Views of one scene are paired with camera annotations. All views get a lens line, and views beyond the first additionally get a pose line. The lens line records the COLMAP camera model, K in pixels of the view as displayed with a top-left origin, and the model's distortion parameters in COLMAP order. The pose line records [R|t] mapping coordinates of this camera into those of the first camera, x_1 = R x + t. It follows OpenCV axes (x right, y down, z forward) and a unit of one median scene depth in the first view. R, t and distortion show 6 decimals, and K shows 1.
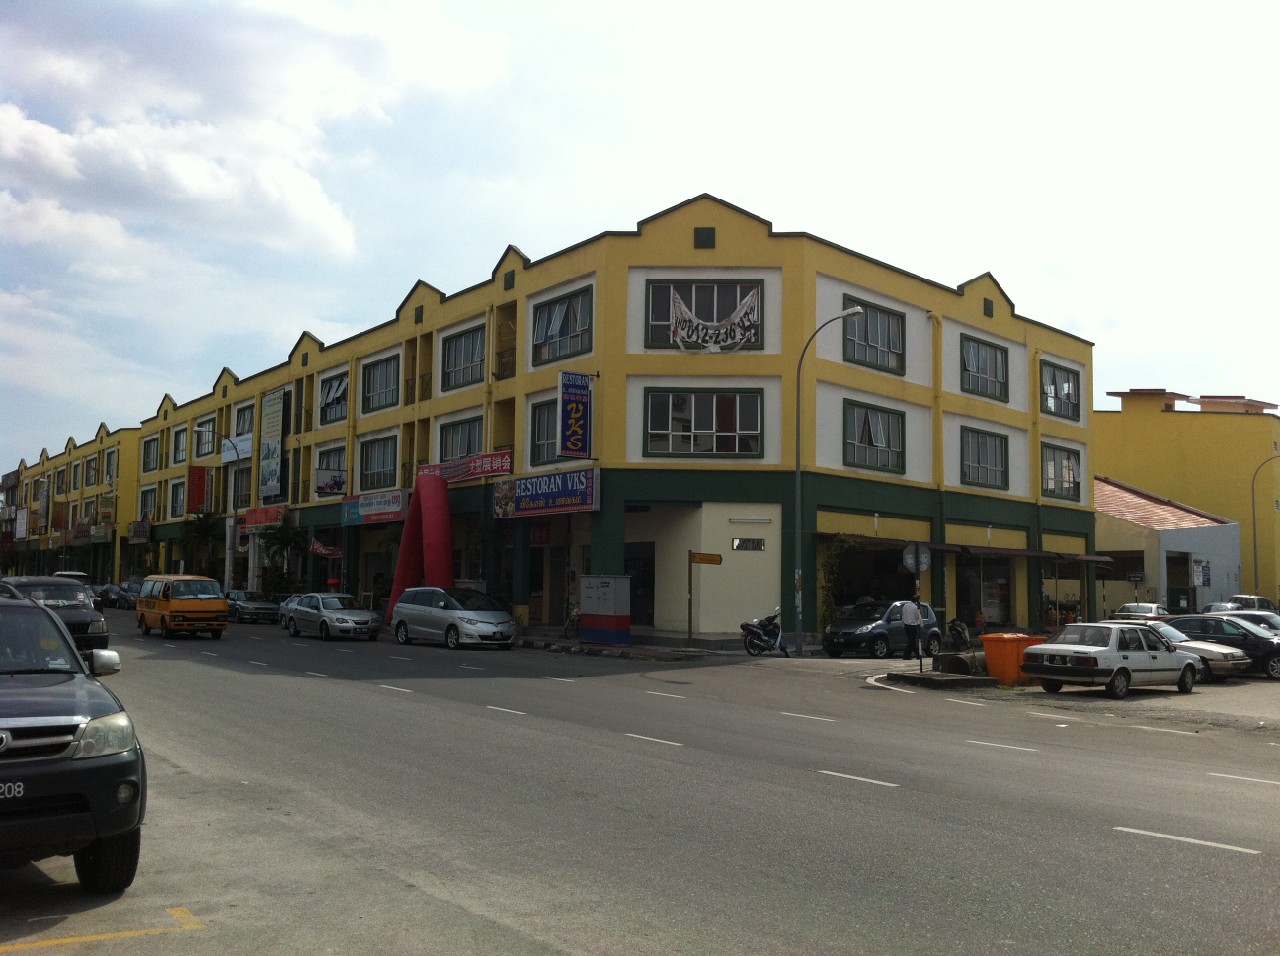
lens RADIAL K [[1175.0, 0, 661.7], [0, 1175.0, 504.7], [0, 0, 1]] dist [0.095052, -0.311494]
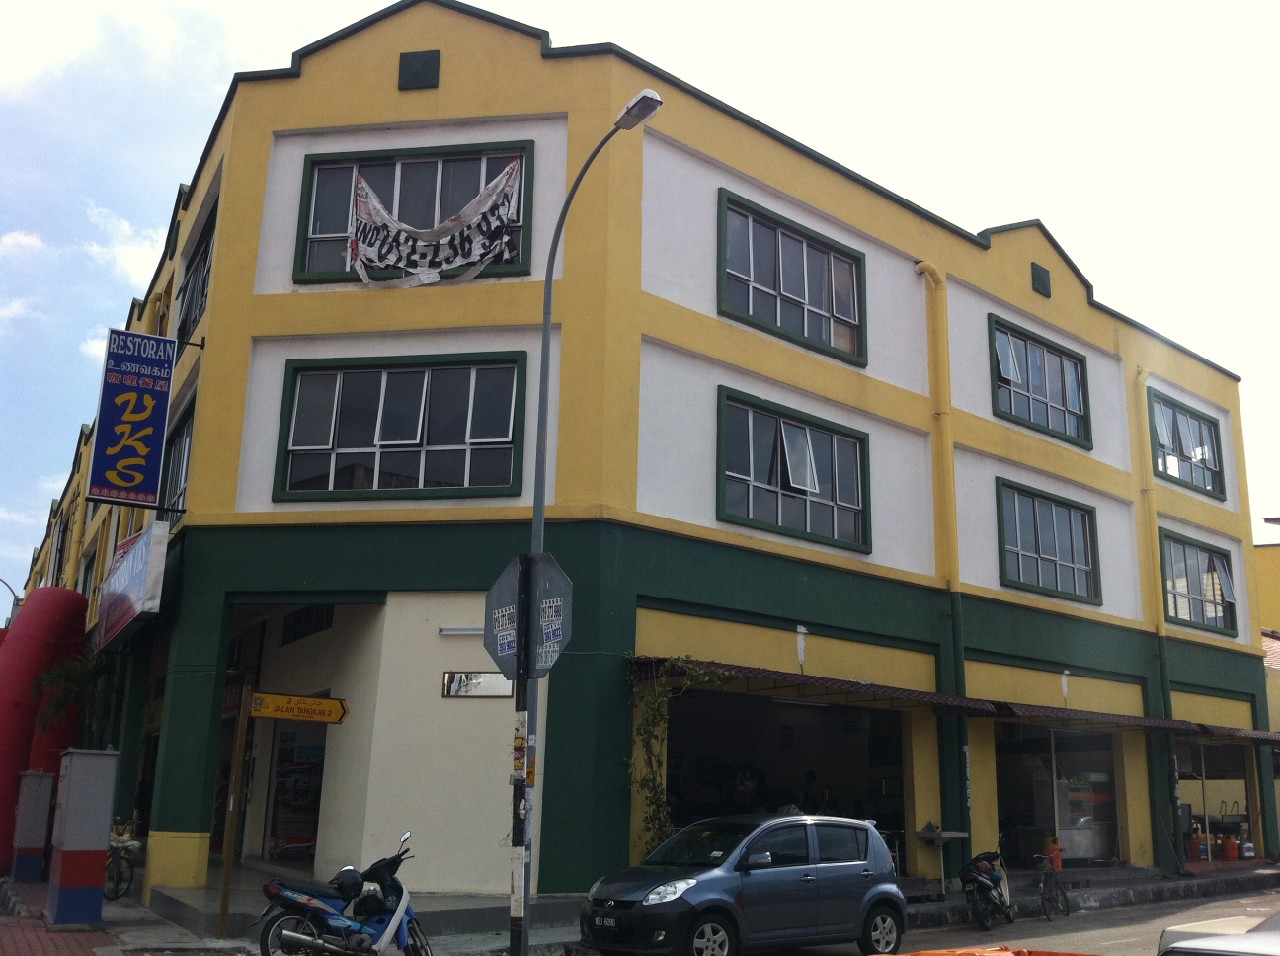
lens RADIAL K [[1315.2, 0, 640.0], [0, 1315.2, 478.0], [0, 0, 1]] dist [0.119579, -0.471372]
pose [[0.996592, -0.021638, -0.079604, 0.164904], [0.007702, 0.985178, -0.171365, 0.039952], [0.082132, 0.170167, 0.981986, 0.468963]]
